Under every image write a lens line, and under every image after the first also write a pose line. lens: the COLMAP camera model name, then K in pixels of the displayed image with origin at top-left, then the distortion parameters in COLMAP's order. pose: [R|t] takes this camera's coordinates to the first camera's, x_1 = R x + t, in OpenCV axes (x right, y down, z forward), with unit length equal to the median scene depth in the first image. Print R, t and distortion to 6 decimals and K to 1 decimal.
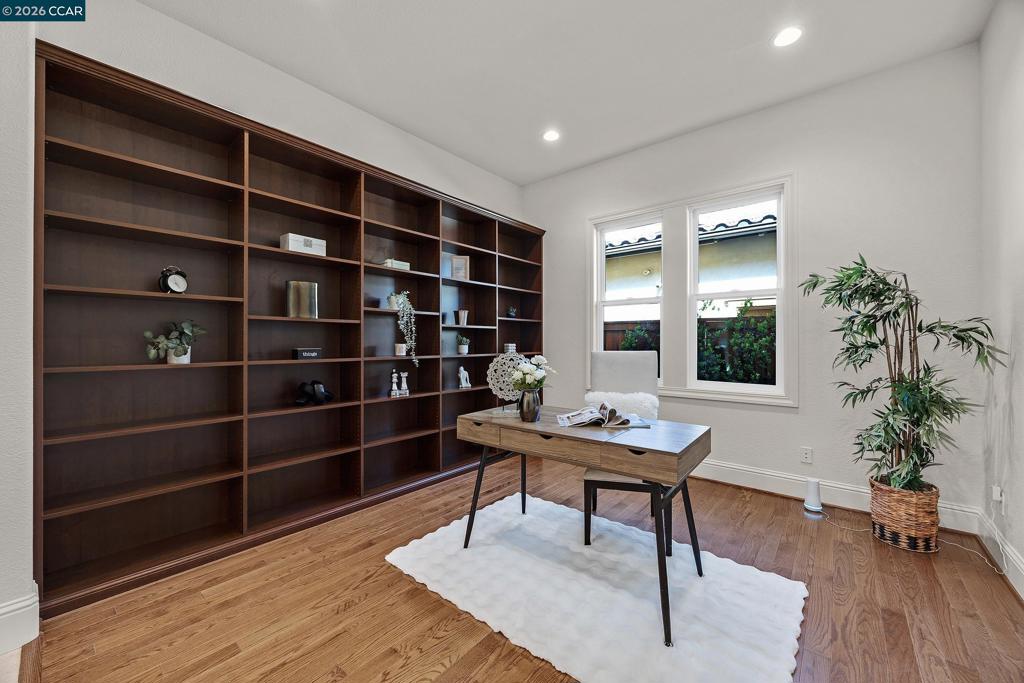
lens RADIAL K [[392.1, 0, 509.4], [0, 392.1, 343.1], [0, 0, 1]] dist [-0.003327, -0.000343]
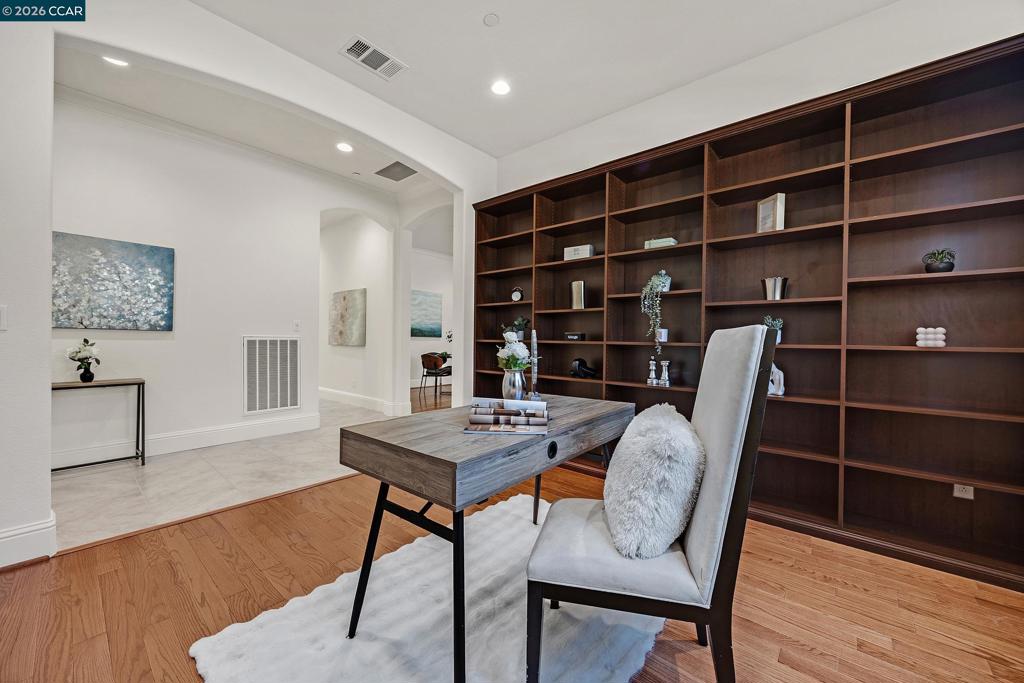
lens RADIAL K [[392.1, 0, 511.3], [0, 392.1, 338.0], [0, 0, 1]] dist [-0.003327, -0.000343]
pose [[-0.015520, 0.004950, -0.999867, 0.731873], [-0.006885, 0.999964, 0.005058, 0.023697], [0.999856, 0.006963, -0.015485, 0.758326]]
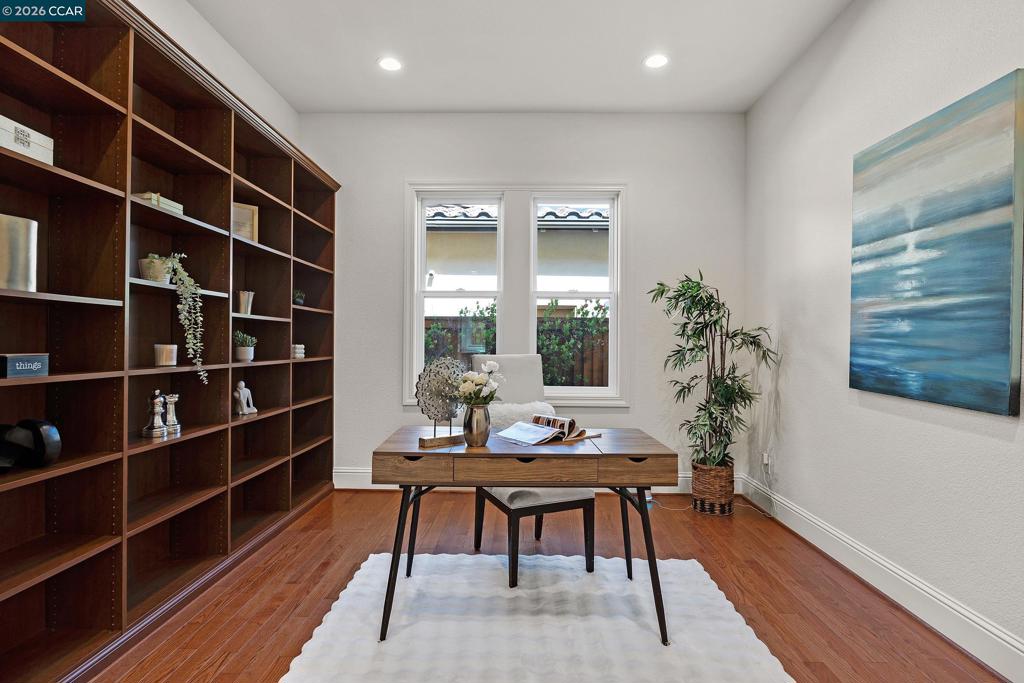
lens RADIAL K [[525.7, 0, 513.9], [0, 525.7, 341.8], [0, 0, 1]] dist [-0.013425, -0.000083]
pose [[0.775478, 0.007559, 0.631330, -0.416792], [-0.006379, 0.999971, -0.004138, -0.002791], [-0.631343, -0.000819, 0.775504, 0.107953]]
